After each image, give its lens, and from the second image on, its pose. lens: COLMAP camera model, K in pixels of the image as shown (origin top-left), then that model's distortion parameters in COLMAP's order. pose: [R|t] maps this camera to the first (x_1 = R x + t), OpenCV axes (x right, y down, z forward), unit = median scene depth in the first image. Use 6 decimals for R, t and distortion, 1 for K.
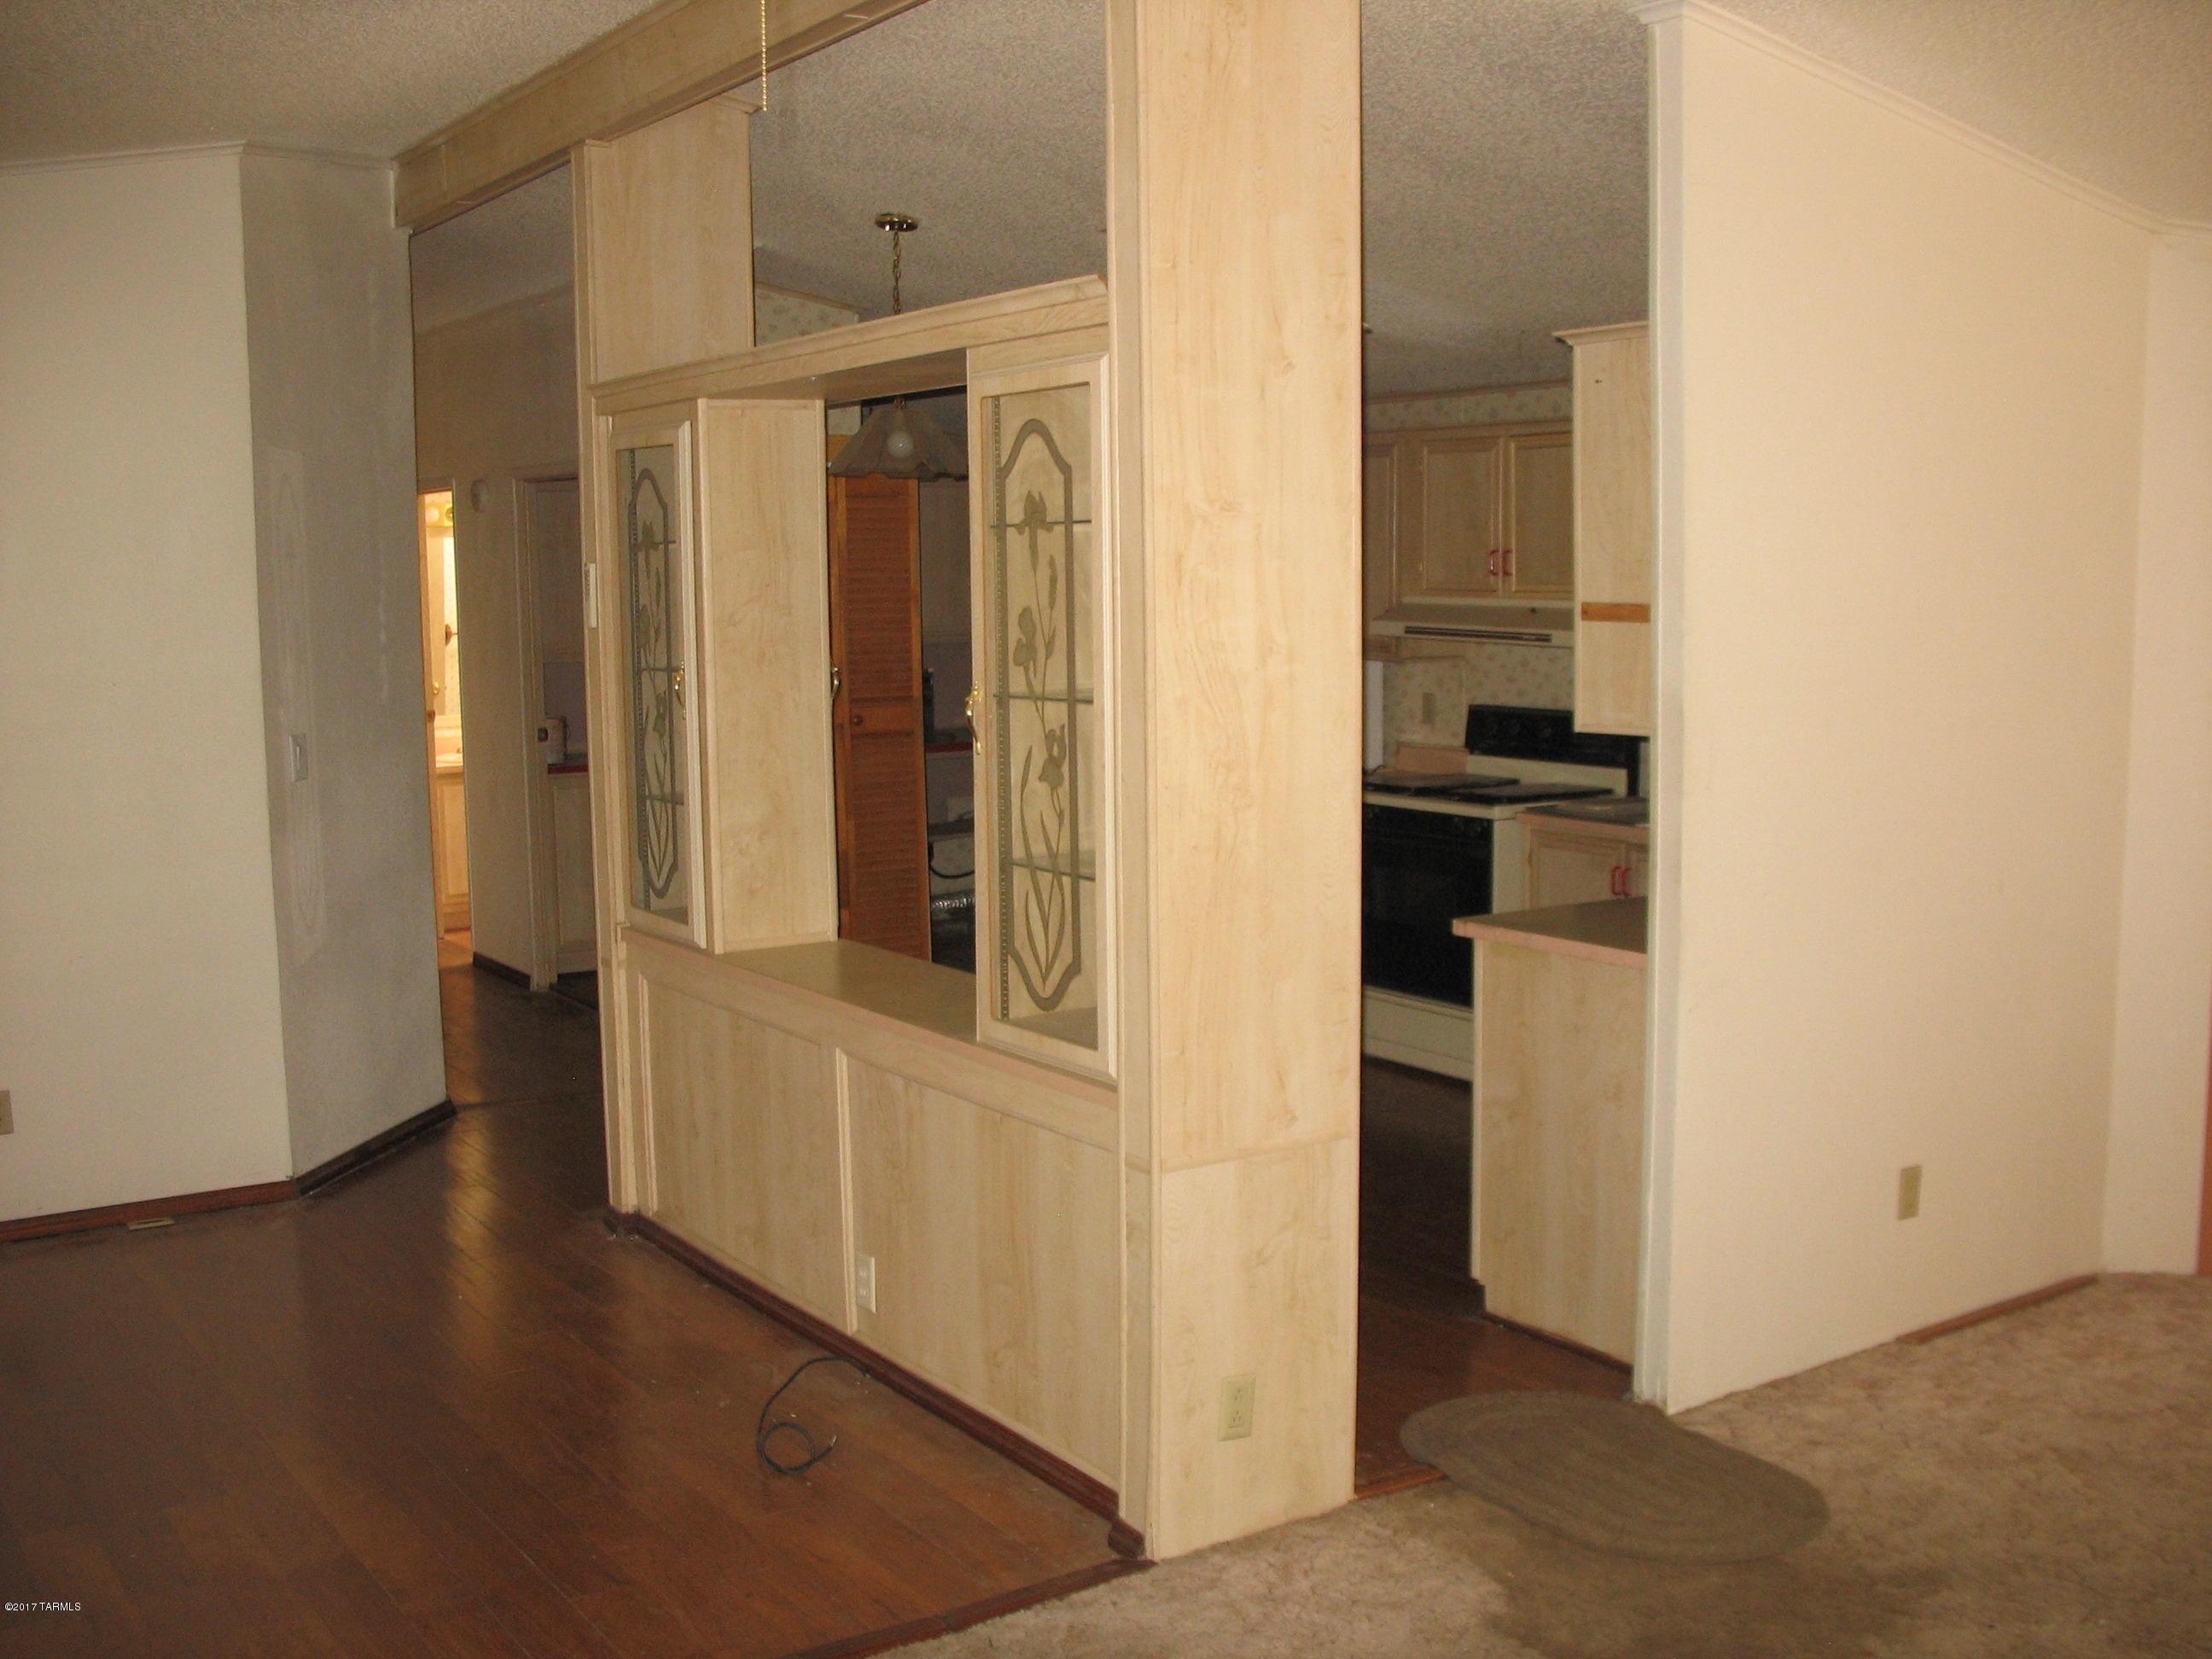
lens RADIAL K [[2326.6, 0, 1106.1], [0, 2326.6, 829.1], [0, 0, 1]] dist [-0.129869, 0.000000]
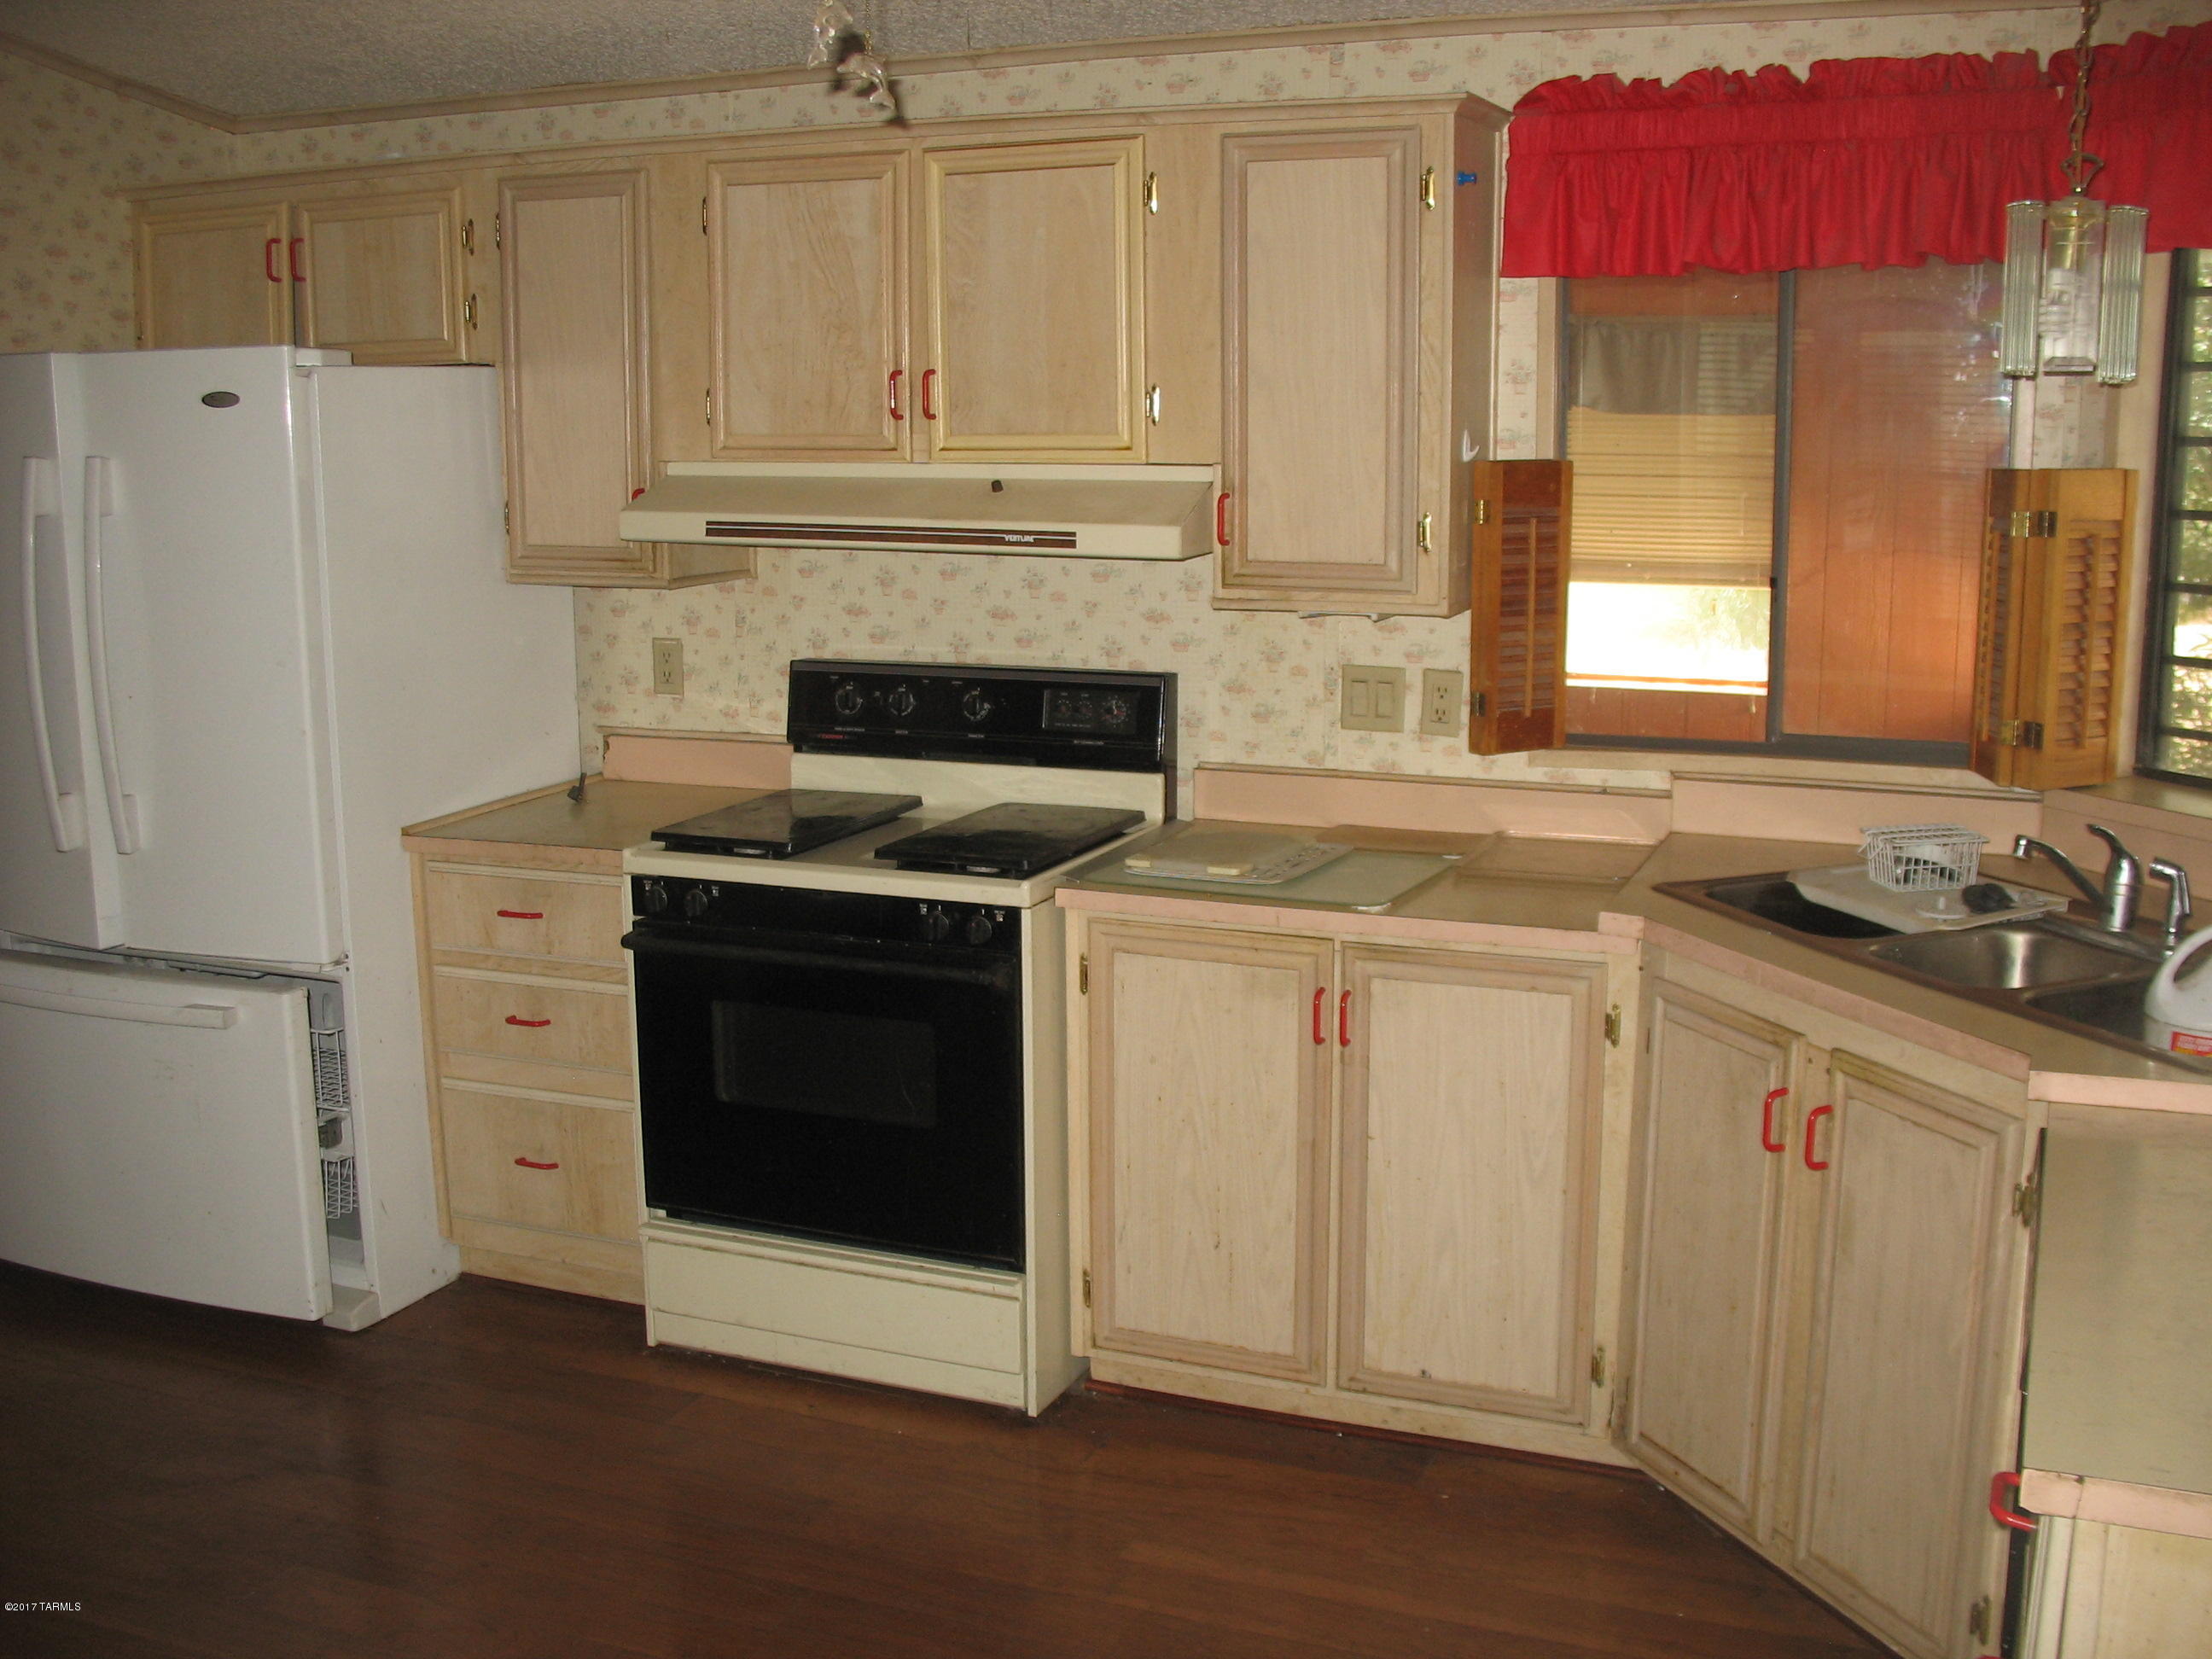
lens RADIAL K [[2326.6, 0, 1122.4], [0, 2326.6, 827.1], [0, 0, 1]] dist [-0.129869, 0.000000]
pose [[0.836772, -0.091917, 0.539781, -0.074950], [0.059796, 0.995253, 0.076781, -0.052495], [-0.544277, -0.031971, 0.838296, 0.506869]]
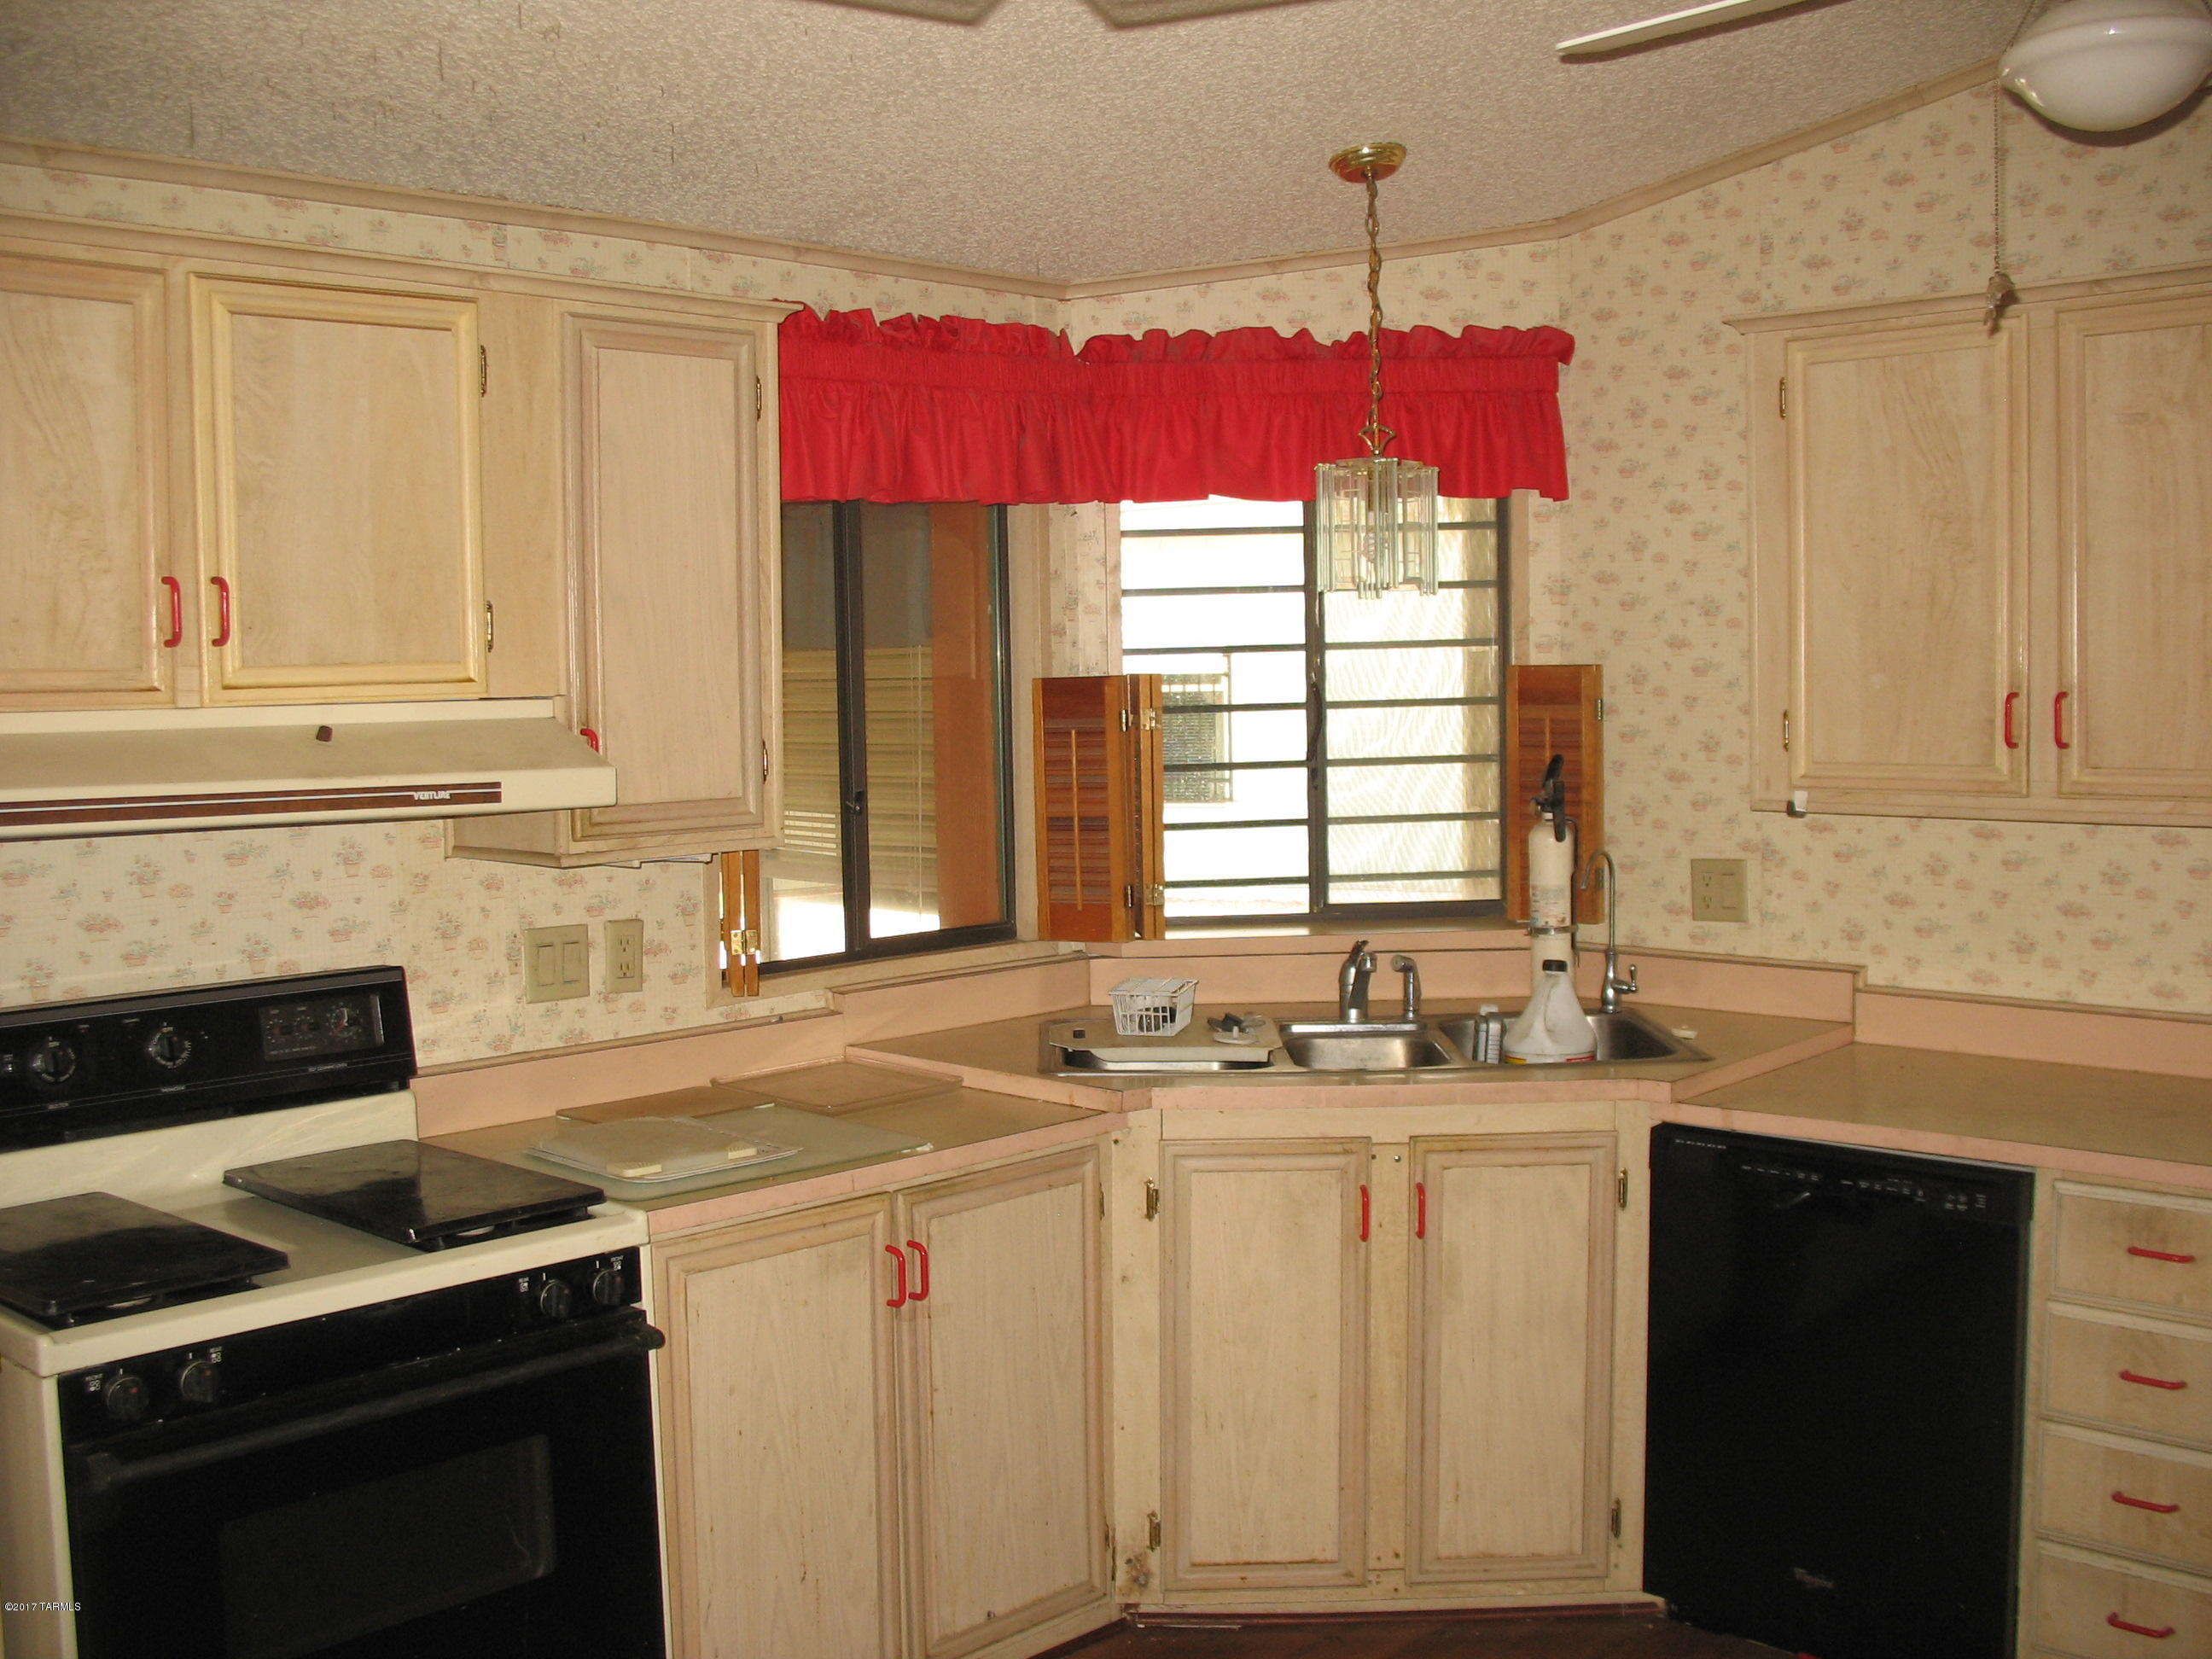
lens RADIAL K [[2326.6, 0, 1122.2], [0, 2326.6, 846.3], [0, 0, 1]] dist [-0.129869, 0.000000]
pose [[-0.227491, -0.060771, 0.971882, -0.206641], [0.131507, 0.986990, 0.092498, -0.087072], [-0.964859, 0.148852, -0.216540, 0.890178]]
